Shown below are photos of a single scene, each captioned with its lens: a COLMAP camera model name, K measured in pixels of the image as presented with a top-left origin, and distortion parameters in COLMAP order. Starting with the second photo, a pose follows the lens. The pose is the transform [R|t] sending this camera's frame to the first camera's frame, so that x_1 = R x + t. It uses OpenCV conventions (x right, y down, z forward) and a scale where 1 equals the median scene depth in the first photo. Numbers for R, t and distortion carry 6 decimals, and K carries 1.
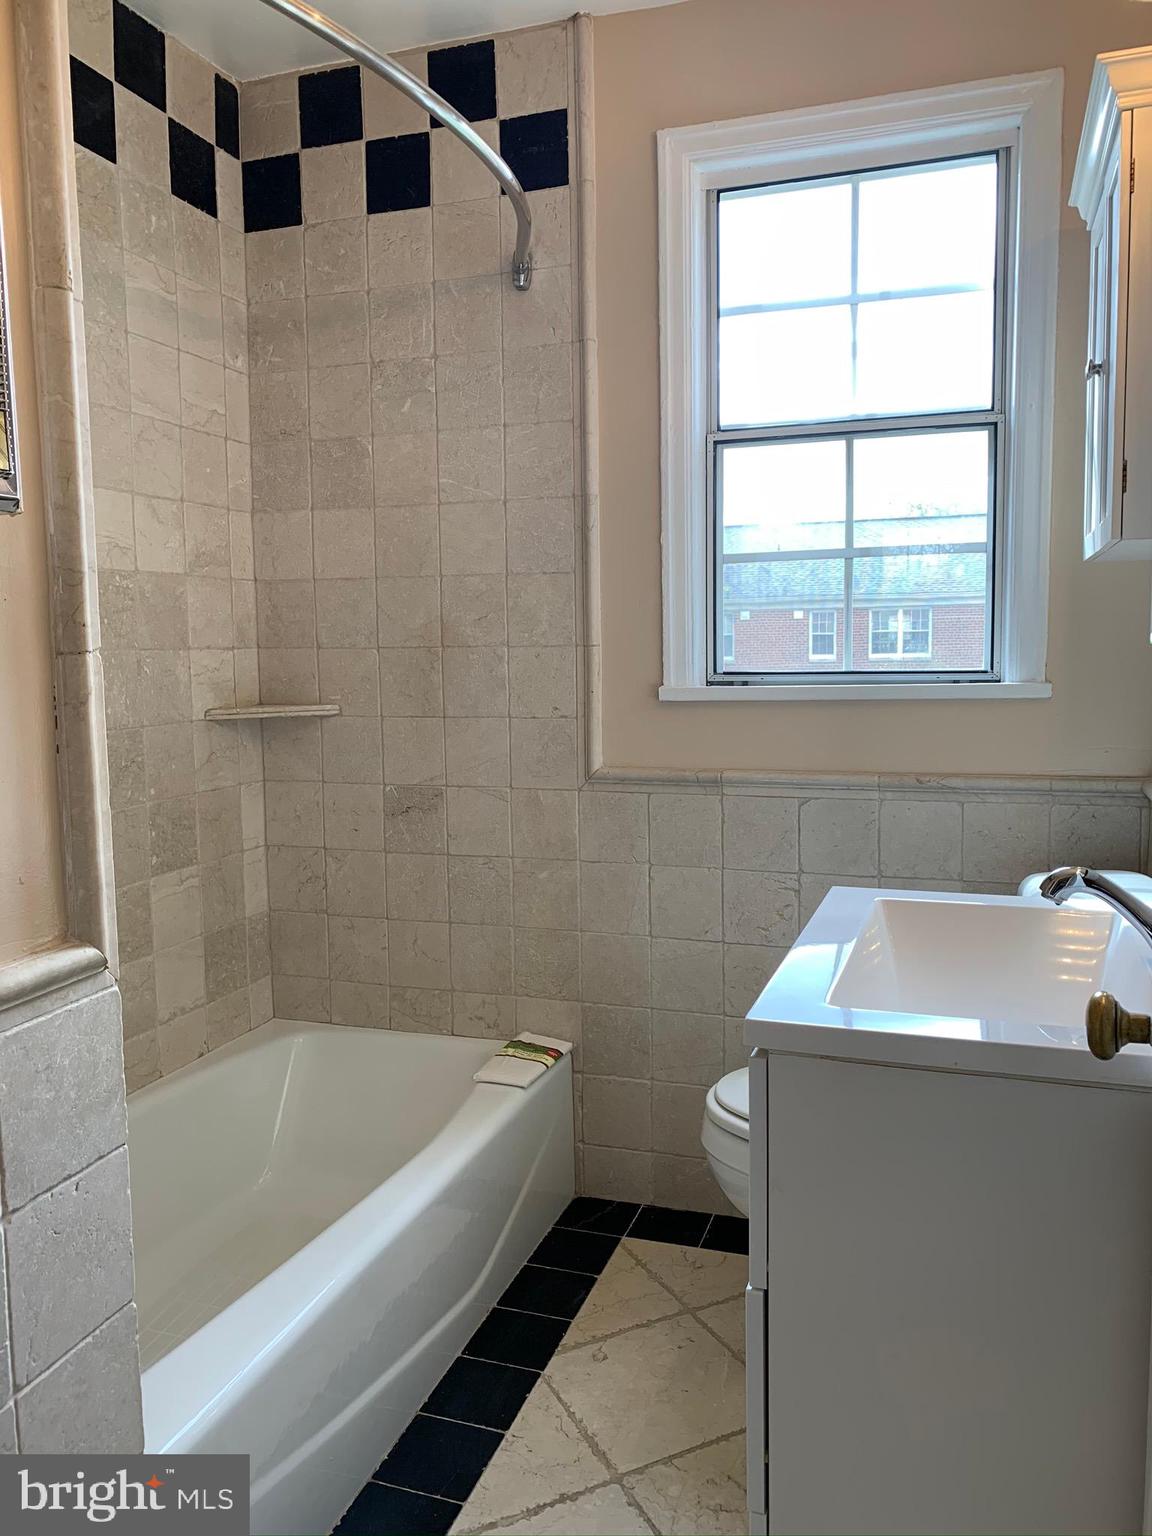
lens RADIAL K [[1183.2, 0, 576.0], [0, 1183.2, 768.0], [0, 0, 1]] dist [0.007295, 0.007228]
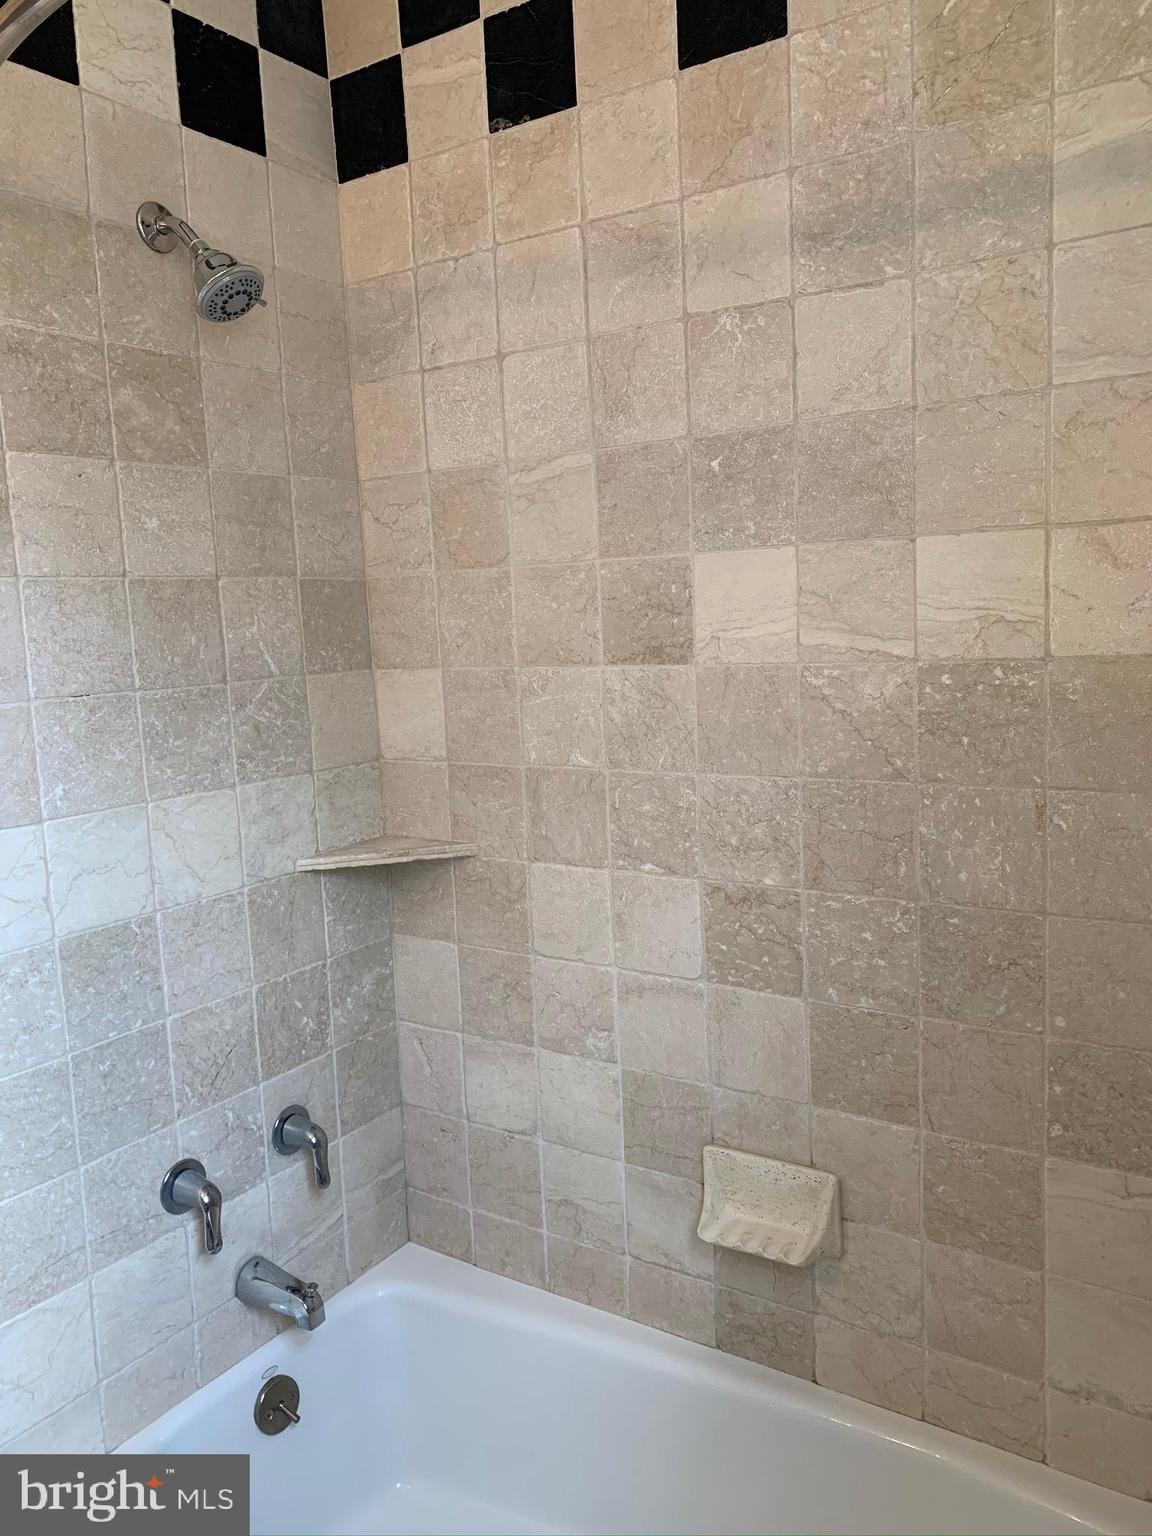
lens RADIAL K [[1183.2, 0, 576.0], [0, 1183.2, 768.0], [0, 0, 1]] dist [0.007295, 0.007228]
pose [[-0.260788, 0.156954, -0.952552, 0.261597], [-0.049139, 0.983258, 0.175467, -0.203328], [0.964145, 0.092567, -0.248710, 0.920624]]
